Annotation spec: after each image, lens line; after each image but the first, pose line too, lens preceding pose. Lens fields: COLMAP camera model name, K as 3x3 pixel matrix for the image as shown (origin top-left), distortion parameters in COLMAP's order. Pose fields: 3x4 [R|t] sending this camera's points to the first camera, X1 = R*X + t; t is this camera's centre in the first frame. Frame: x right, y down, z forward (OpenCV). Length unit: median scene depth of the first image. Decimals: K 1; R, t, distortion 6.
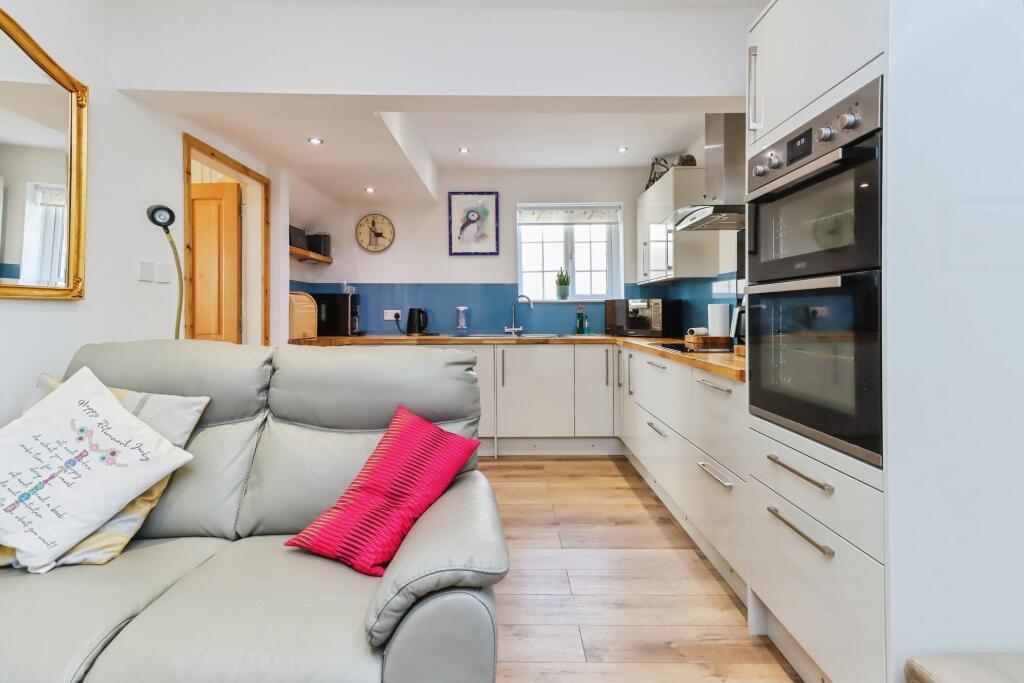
lens RADIAL K [[474.9, 0, 507.3], [0, 474.9, 310.6], [0, 0, 1]] dist [0.001159, 0.000129]
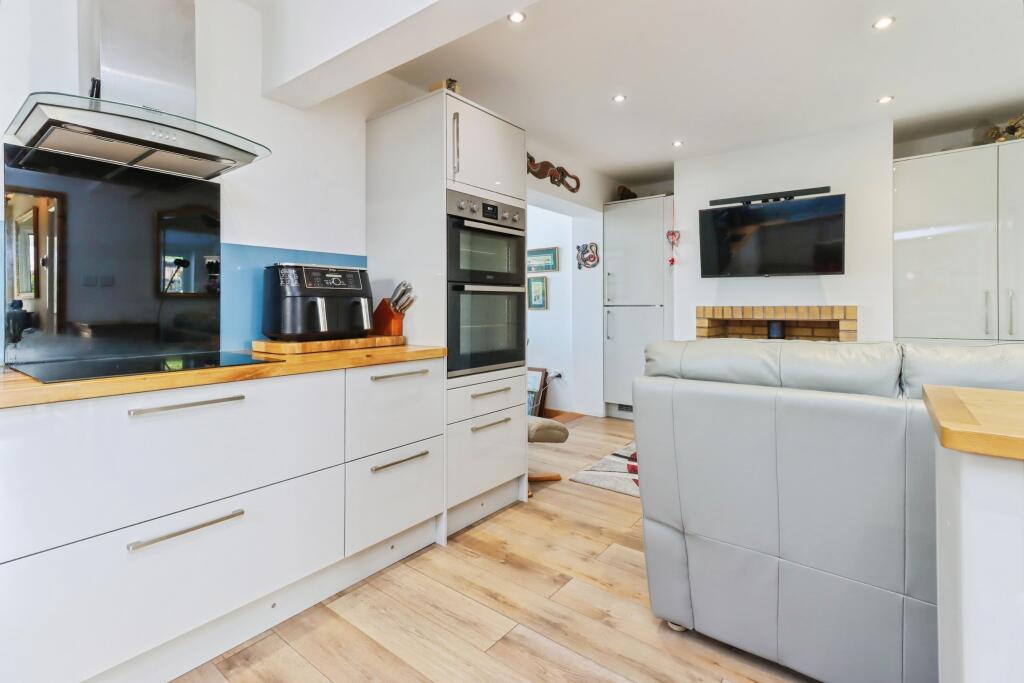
lens RADIAL K [[474.9, 0, 507.3], [0, 474.9, 310.6], [0, 0, 1]] dist [0.001159, 0.000129]
pose [[-0.786761, -0.000780, 0.617257, -0.455026], [-0.001055, 0.999999, -0.000081, 0.026275], [-0.617256, -0.000715, -0.786762, 2.006634]]
